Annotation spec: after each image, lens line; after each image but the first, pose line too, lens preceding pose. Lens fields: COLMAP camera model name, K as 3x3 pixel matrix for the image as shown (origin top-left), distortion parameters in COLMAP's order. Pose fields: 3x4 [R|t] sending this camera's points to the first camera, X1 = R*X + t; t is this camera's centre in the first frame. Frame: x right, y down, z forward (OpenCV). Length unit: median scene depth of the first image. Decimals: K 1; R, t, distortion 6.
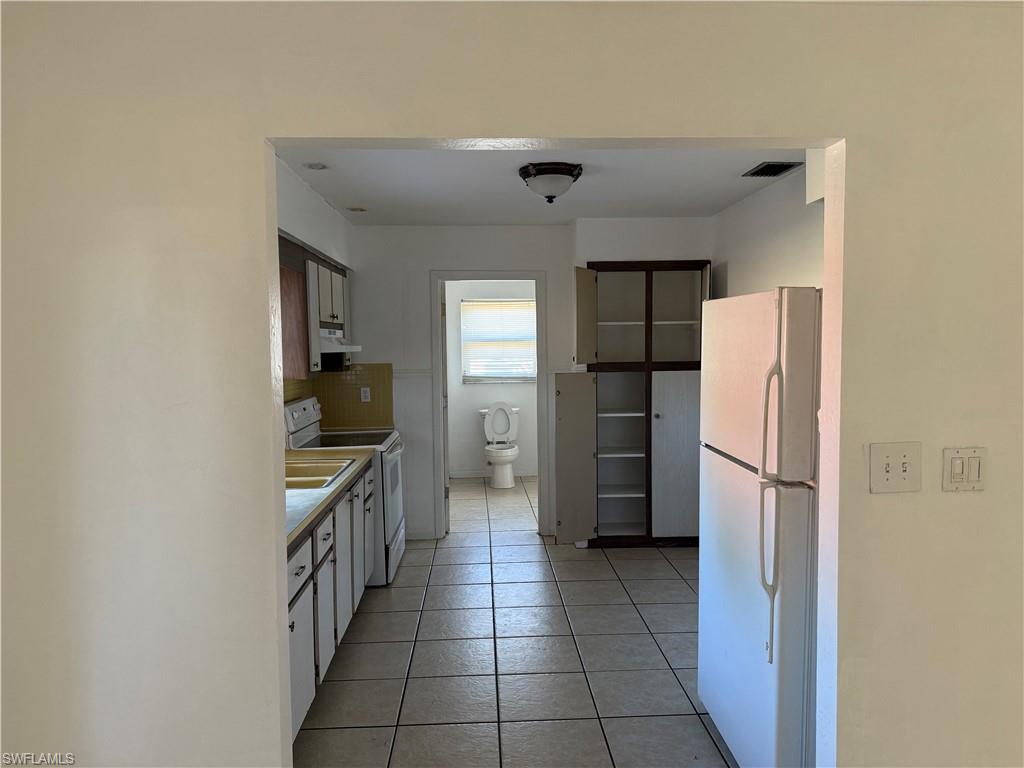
lens RADIAL K [[723.7, 0, 512.5], [0, 723.7, 398.4], [0, 0, 1]] dist [0.121144, -0.159307]
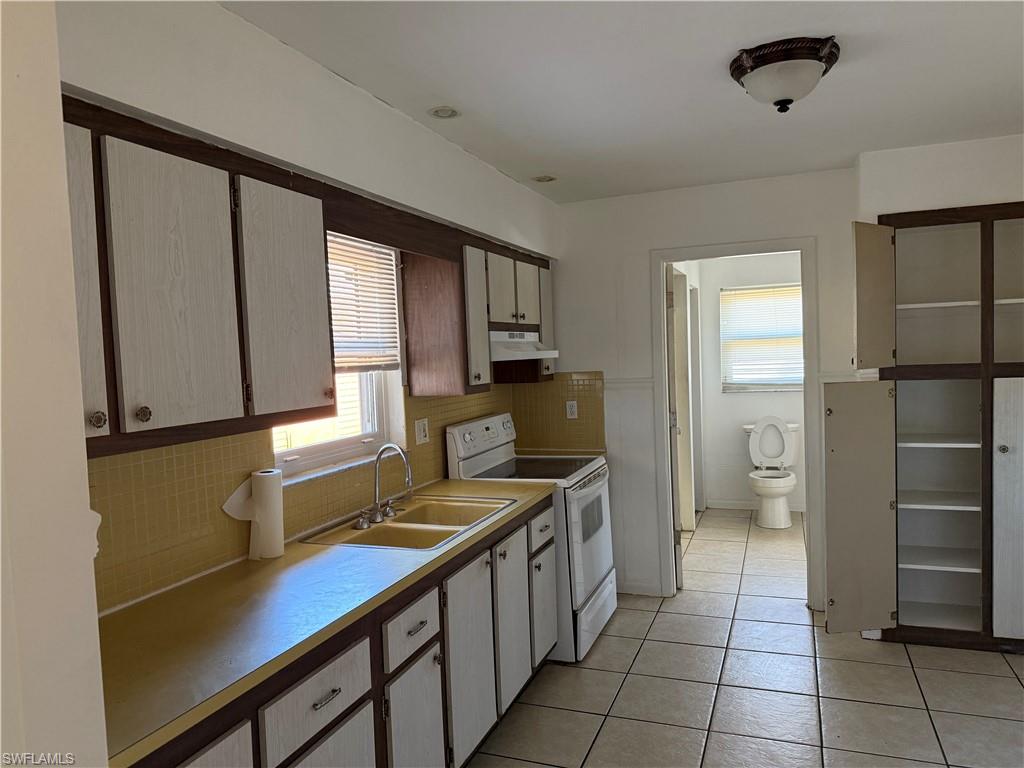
lens RADIAL K [[723.7, 0, 512.5], [0, 723.7, 398.4], [0, 0, 1]] dist [0.121144, -0.159307]
pose [[0.915457, 0.001725, -0.402412, 0.067596], [-0.002835, 0.999994, -0.002165, -0.017128], [0.402406, 0.003123, 0.915456, 0.240910]]
